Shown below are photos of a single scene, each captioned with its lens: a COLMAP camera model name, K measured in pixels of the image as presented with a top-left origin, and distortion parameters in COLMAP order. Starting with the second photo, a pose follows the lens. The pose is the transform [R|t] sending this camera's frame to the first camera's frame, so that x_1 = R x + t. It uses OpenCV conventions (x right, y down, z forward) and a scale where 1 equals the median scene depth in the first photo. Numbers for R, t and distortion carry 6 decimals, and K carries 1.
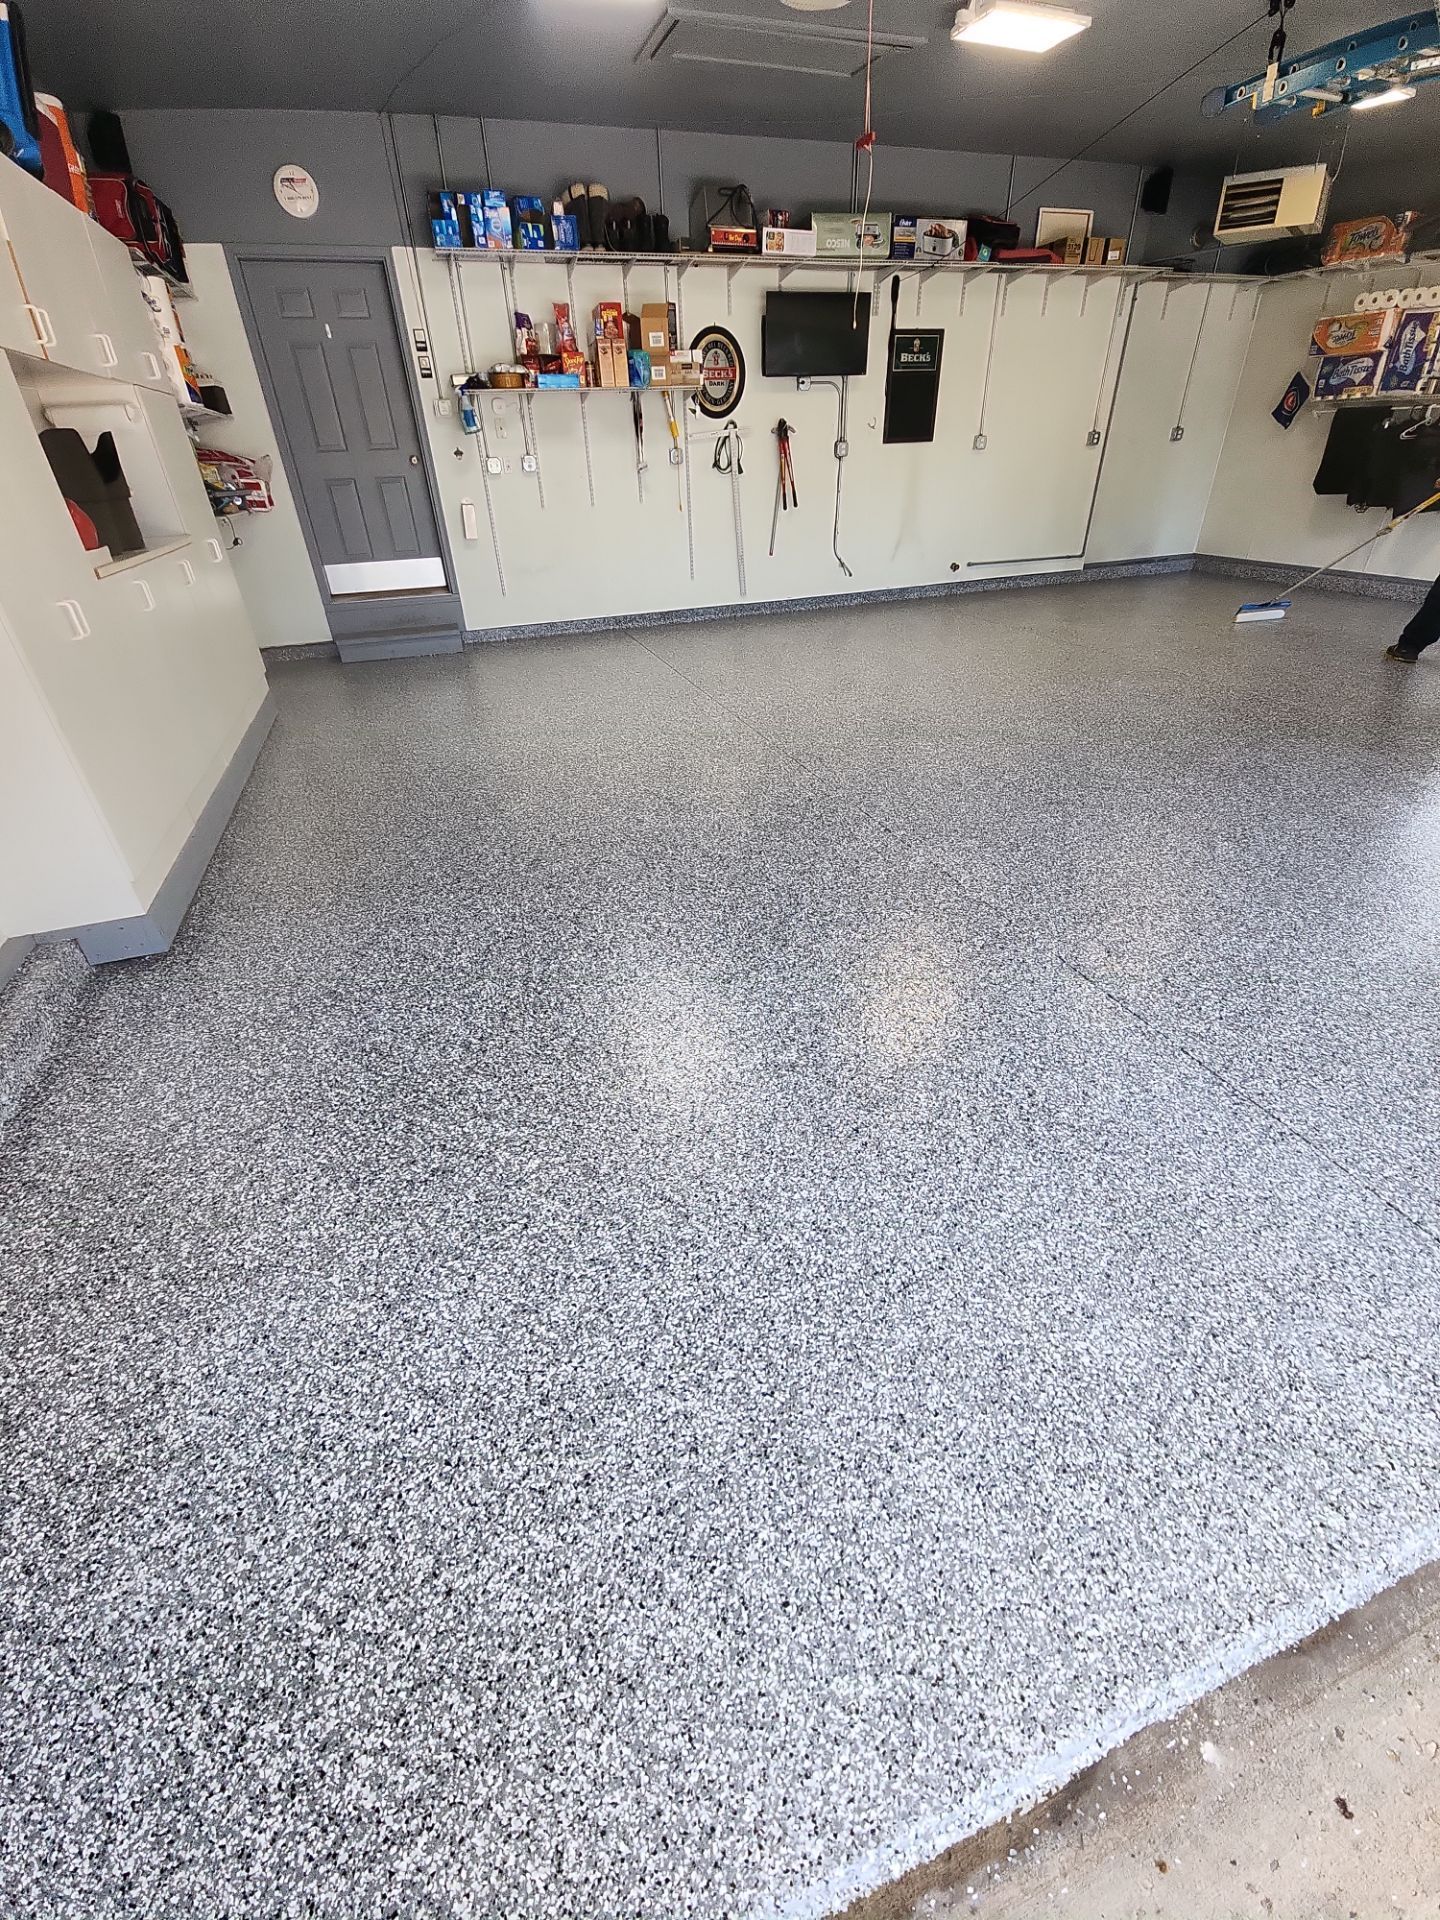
lens RADIAL K [[762.1, 0, 728.3], [0, 762.1, 940.5], [0, 0, 1]] dist [0.001355, -0.002763]
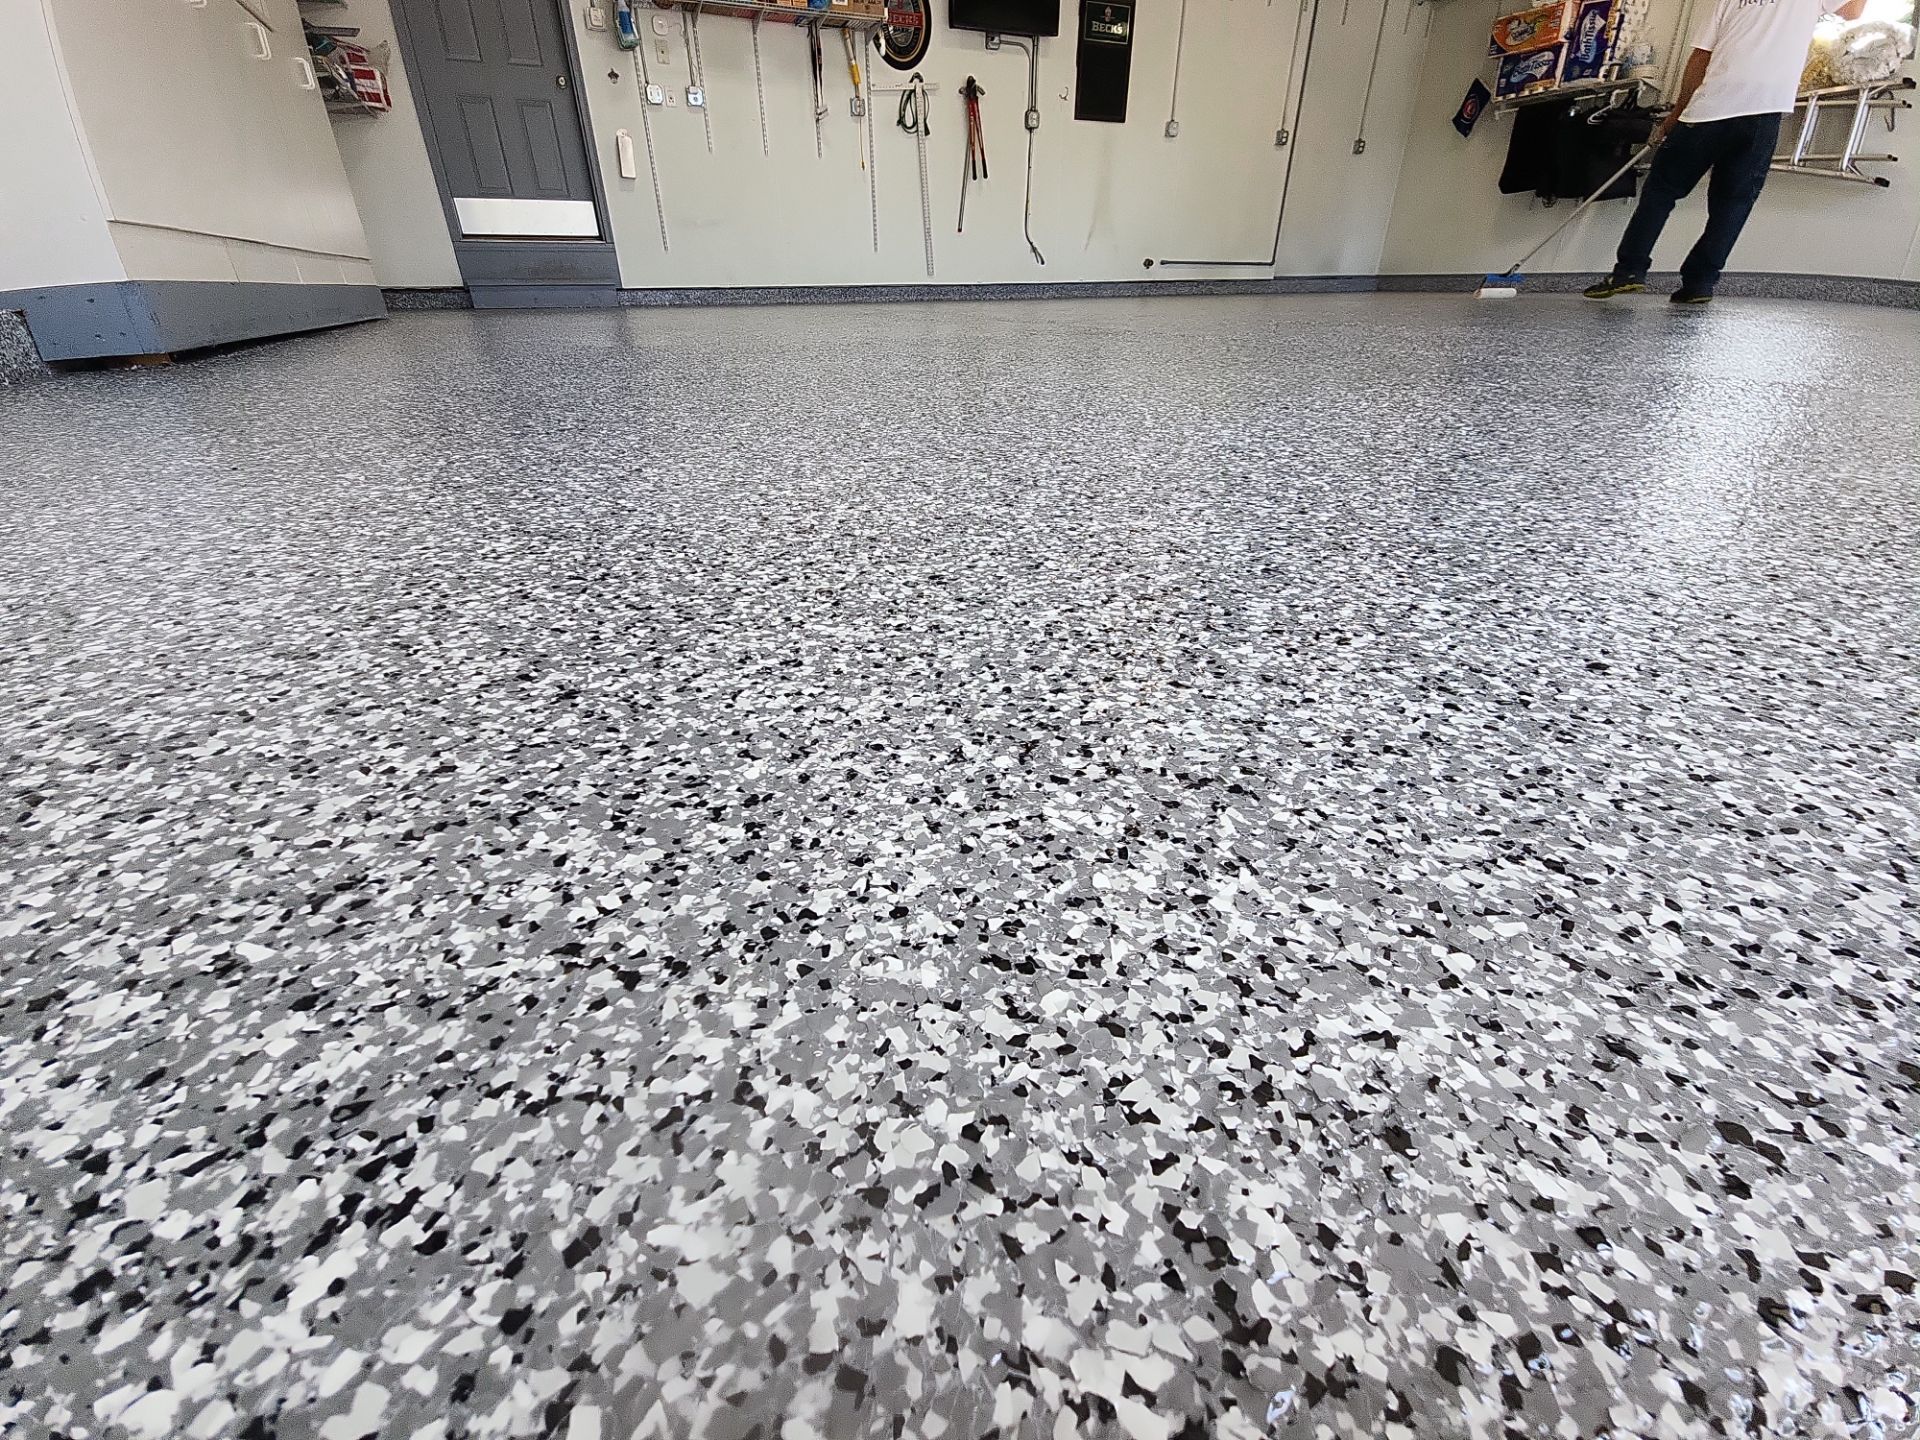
lens RADIAL K [[762.1, 0, 956.2], [0, 762.1, 719.0], [0, 0, 1]] dist [0.001355, -0.002763]
pose [[0.996506, -0.021622, 0.080679, -0.042544], [0.026079, 0.998167, -0.054606, 0.163243], [-0.079351, 0.056519, 0.995243, 0.123755]]
